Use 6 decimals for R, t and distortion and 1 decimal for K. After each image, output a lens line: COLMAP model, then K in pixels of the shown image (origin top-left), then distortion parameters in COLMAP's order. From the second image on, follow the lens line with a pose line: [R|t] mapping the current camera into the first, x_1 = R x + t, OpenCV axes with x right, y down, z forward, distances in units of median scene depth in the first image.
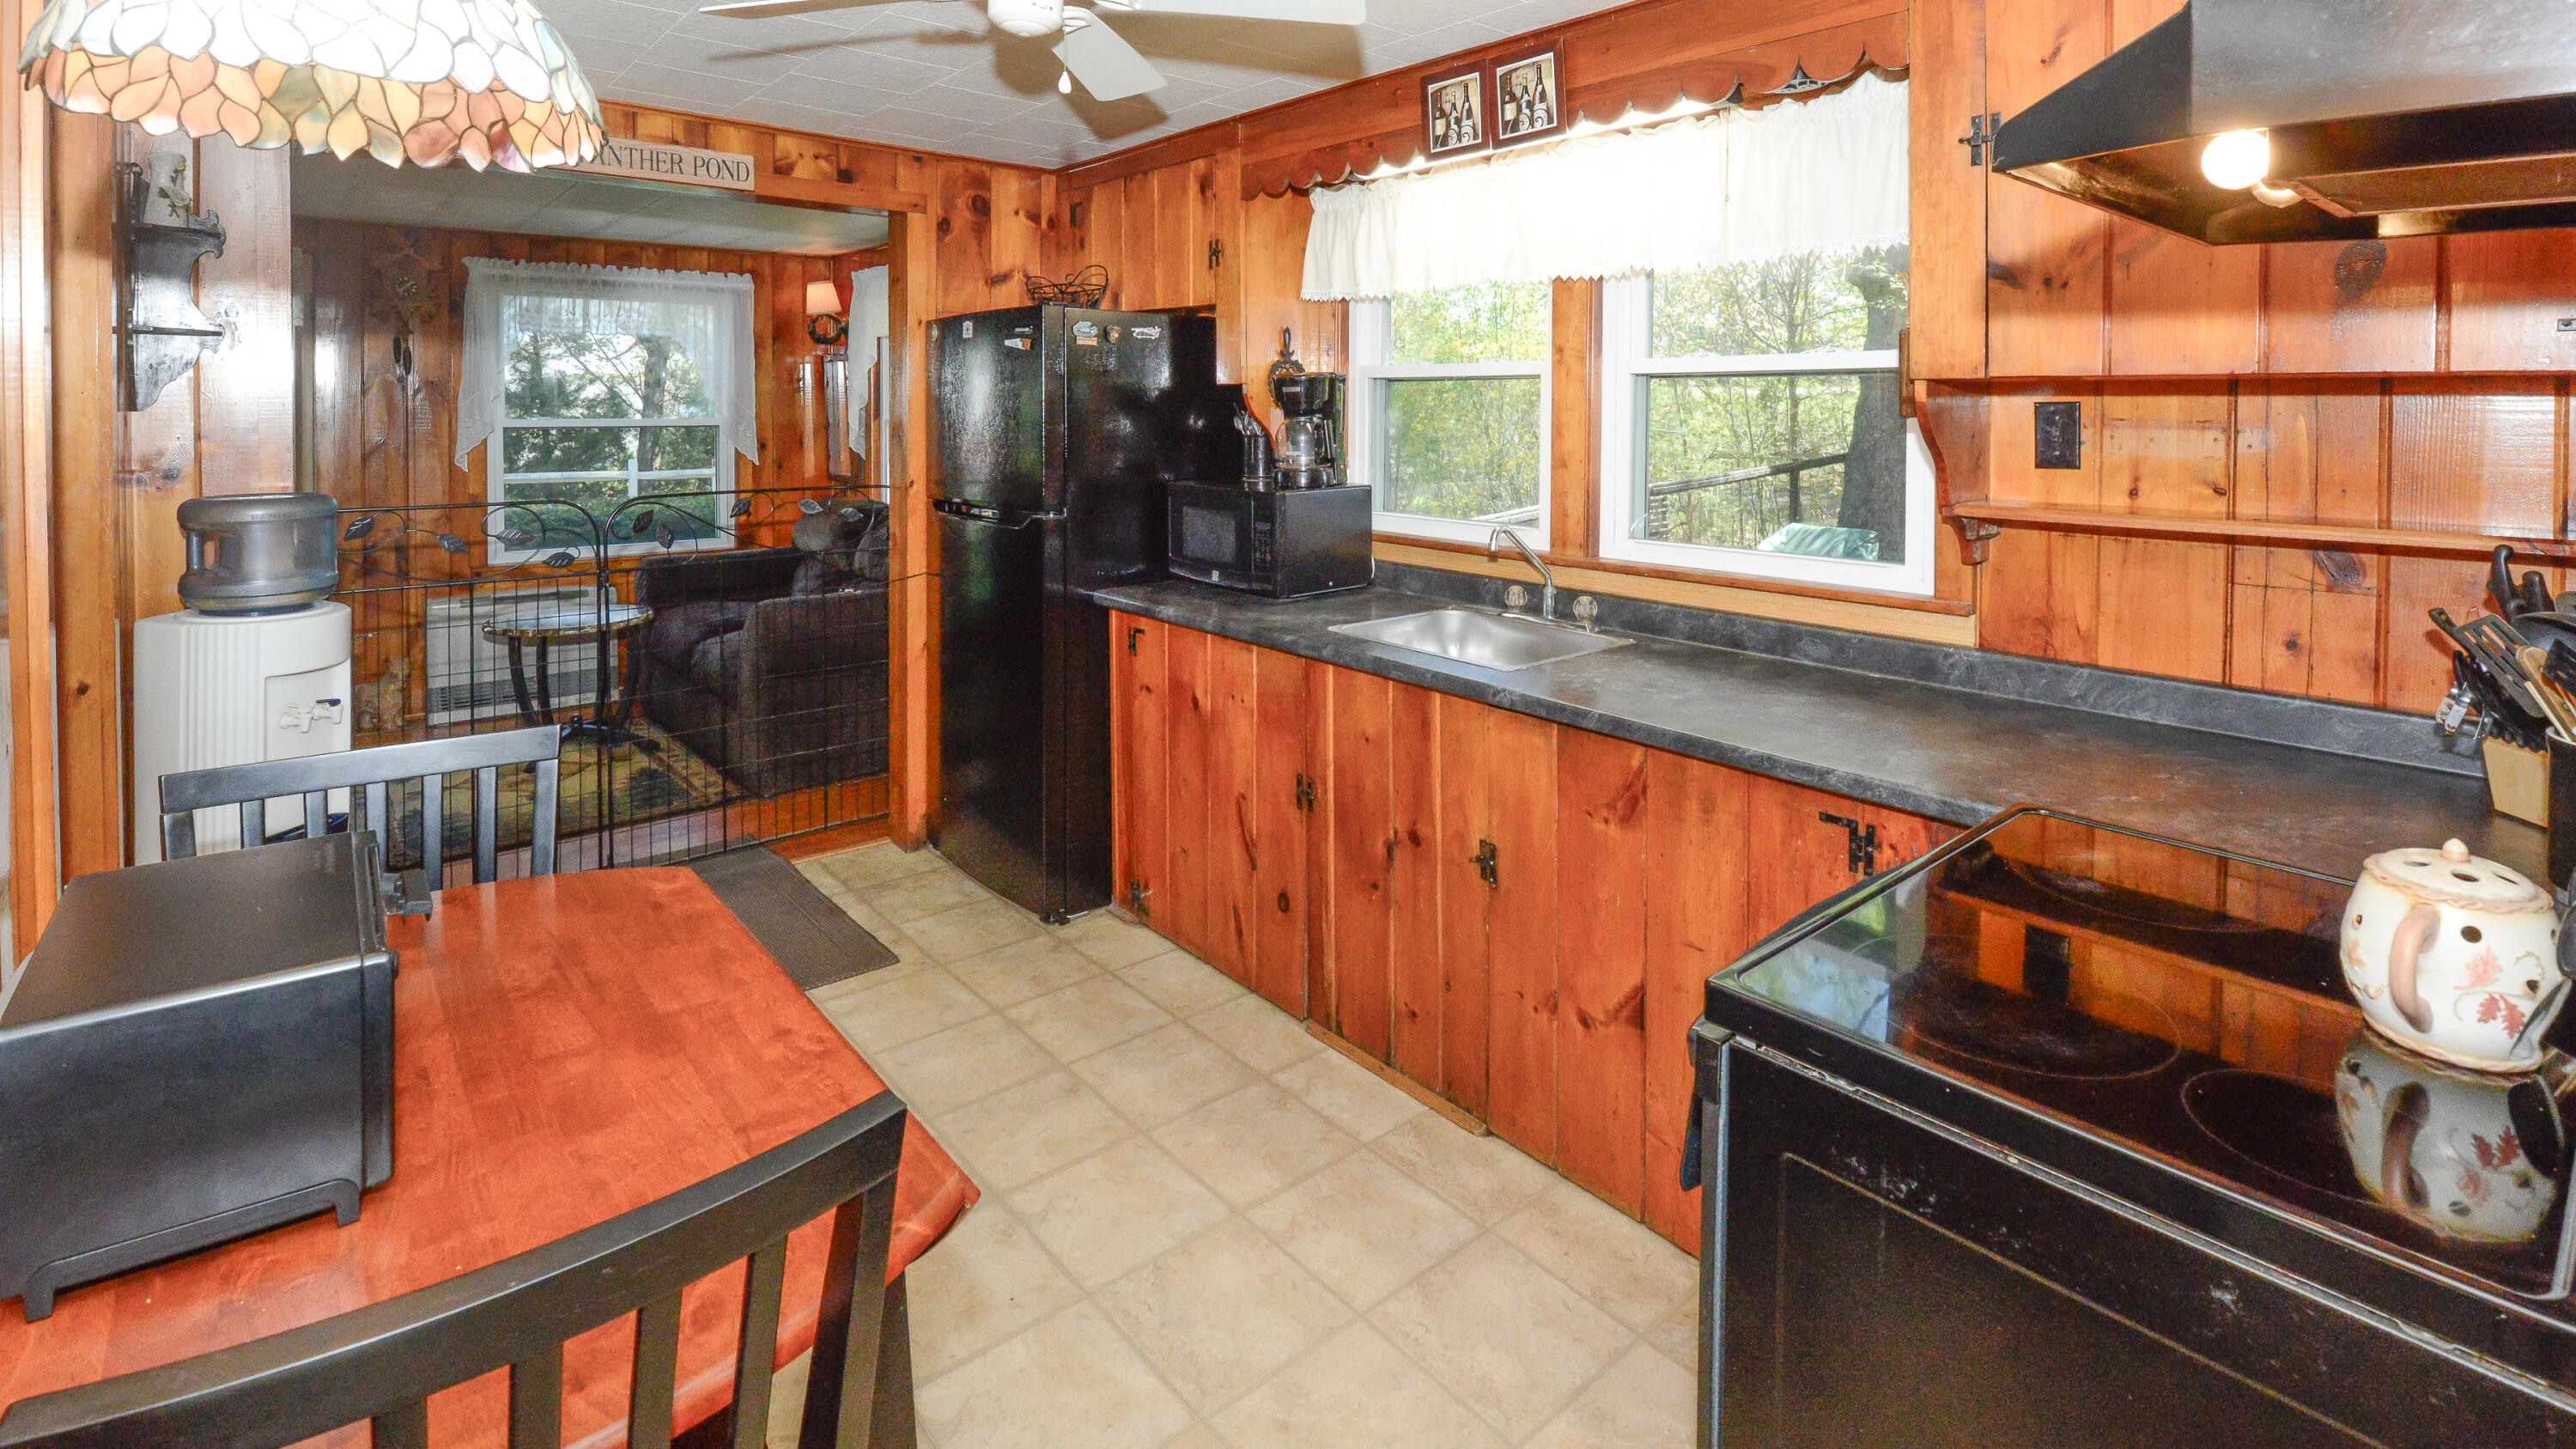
lens RADIAL K [[1187.0, 0, 1288.0], [0, 1187.0, 724.5], [0, 0, 1]] dist [0.001736, -0.008154]
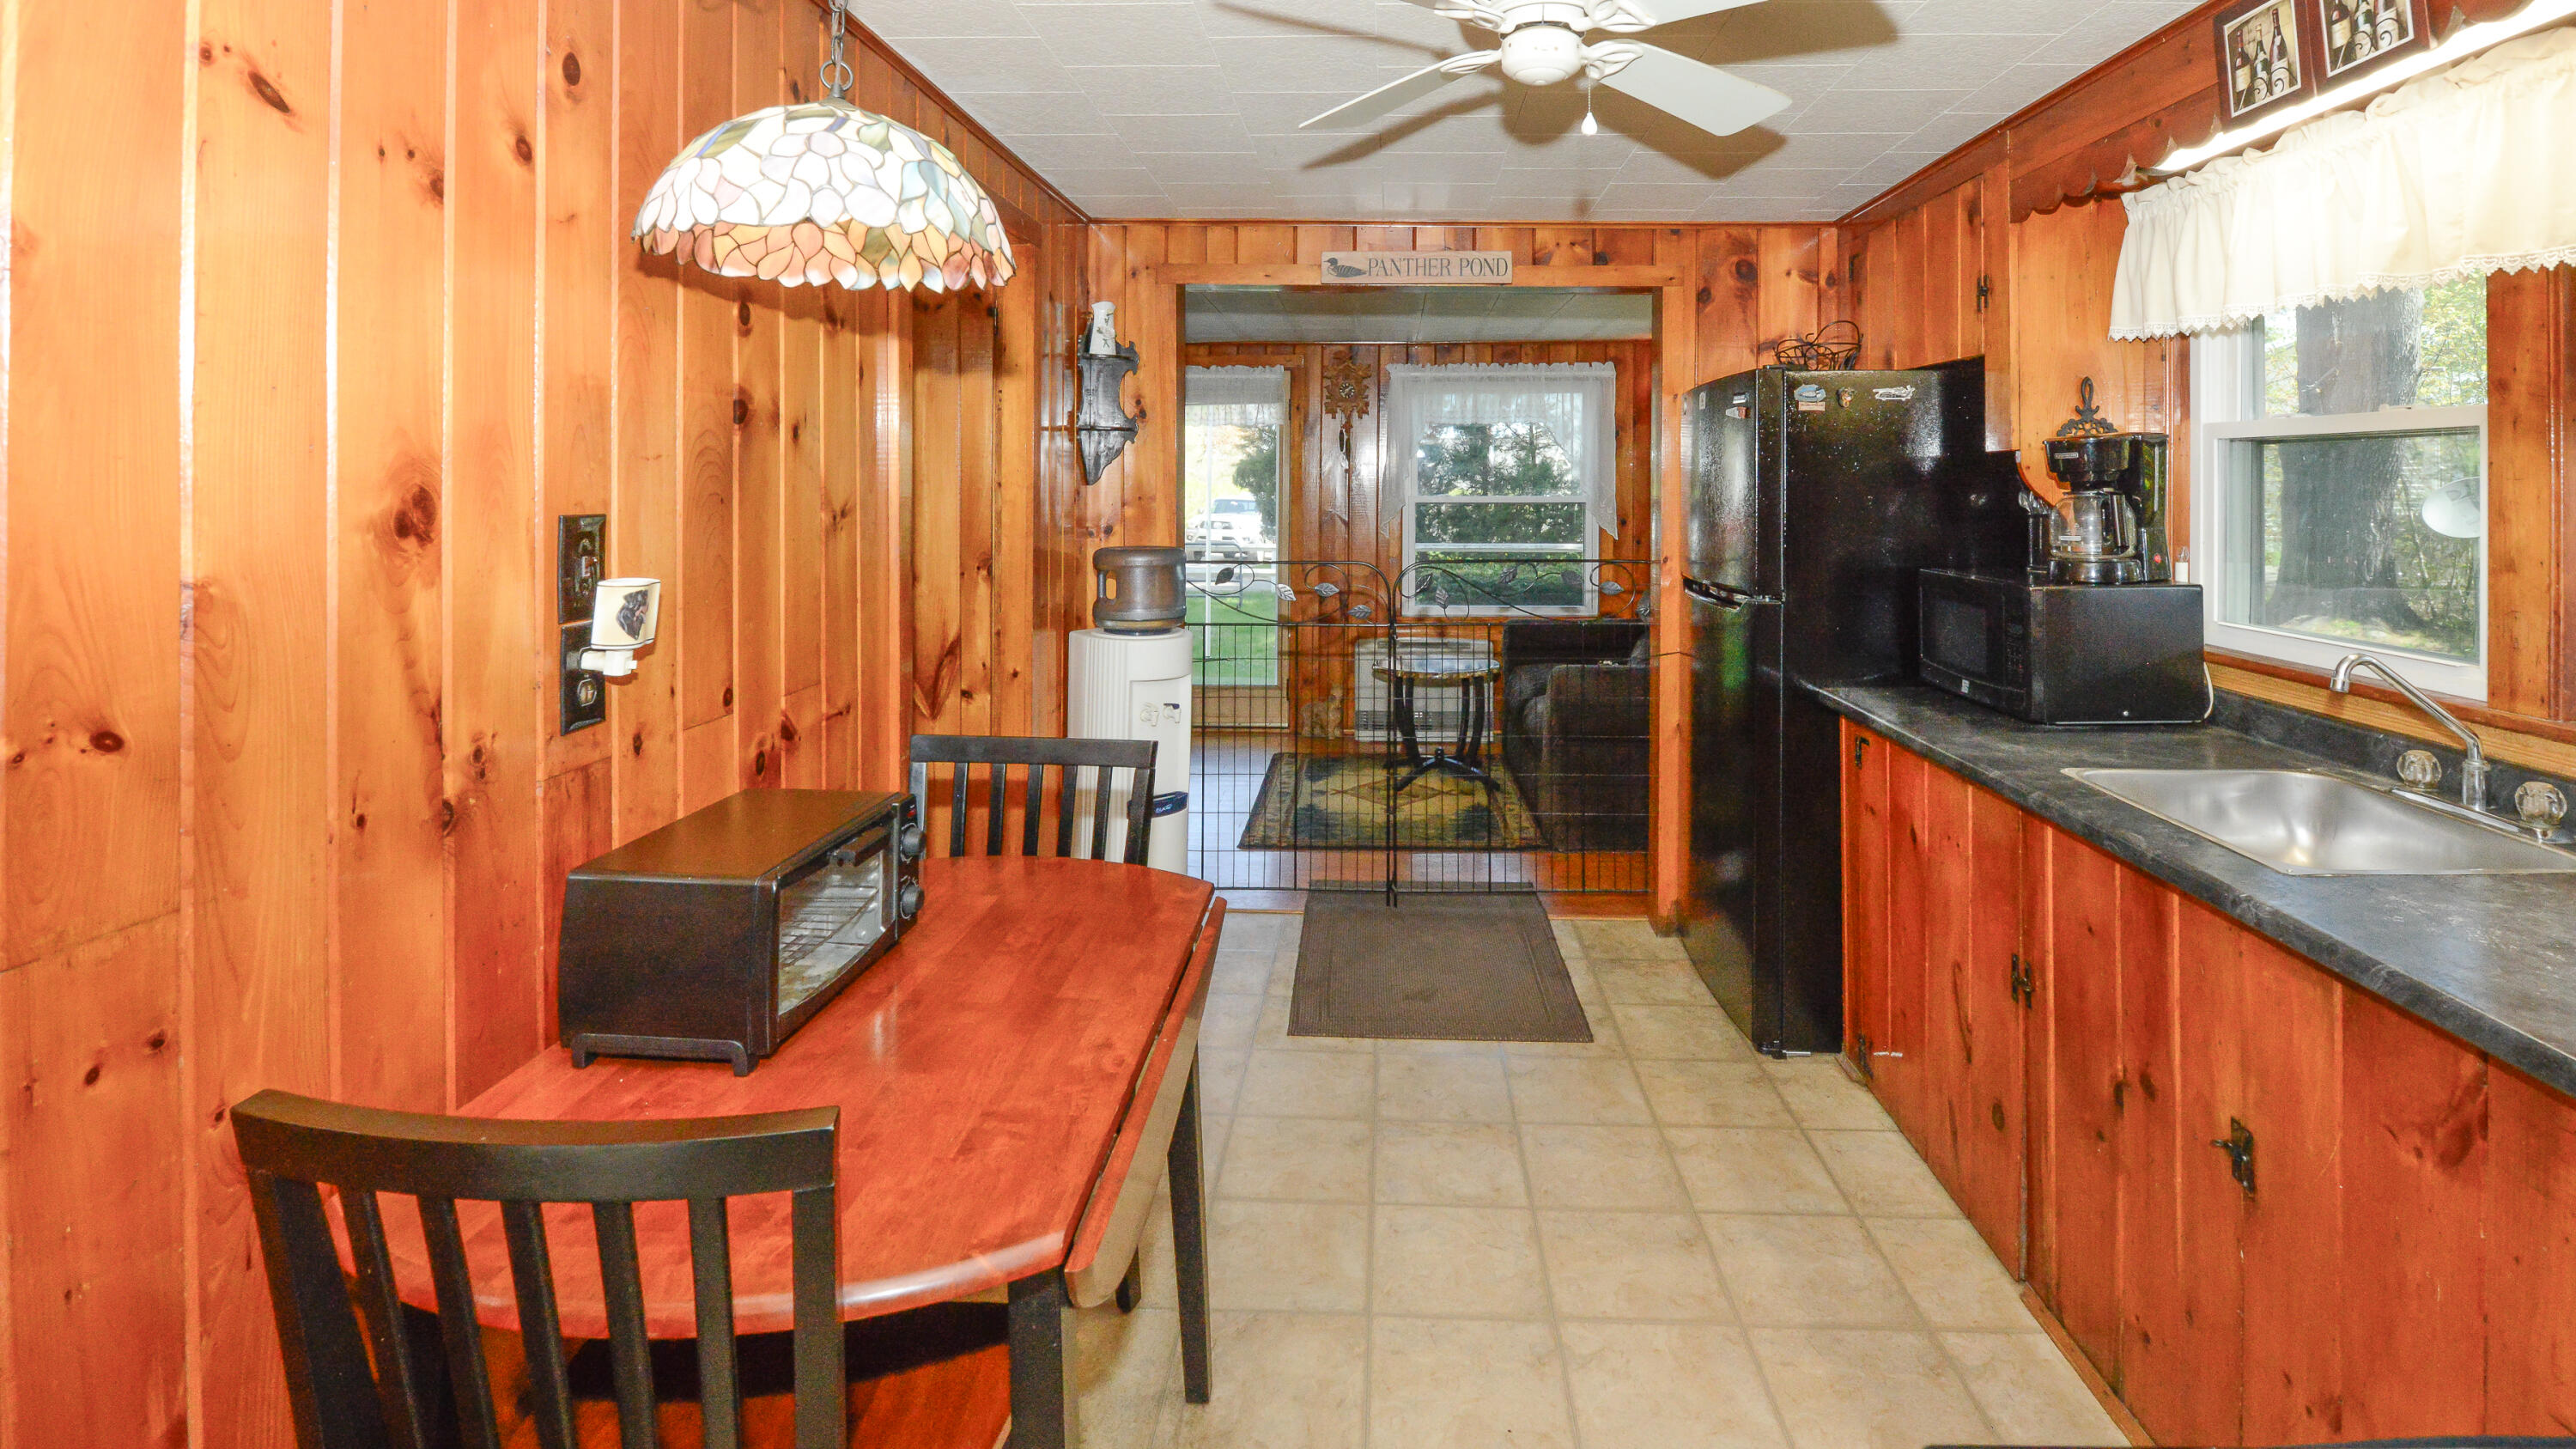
lens RADIAL K [[1185.0, 0, 1301.2], [0, 1185.0, 713.7], [0, 0, 1]] dist [-0.000572, -0.010243]
pose [[0.732304, 0.125215, -0.669367, 0.160460], [-0.174191, 0.984691, -0.006368, -0.025084], [0.658322, 0.121261, 0.742905, 0.117980]]
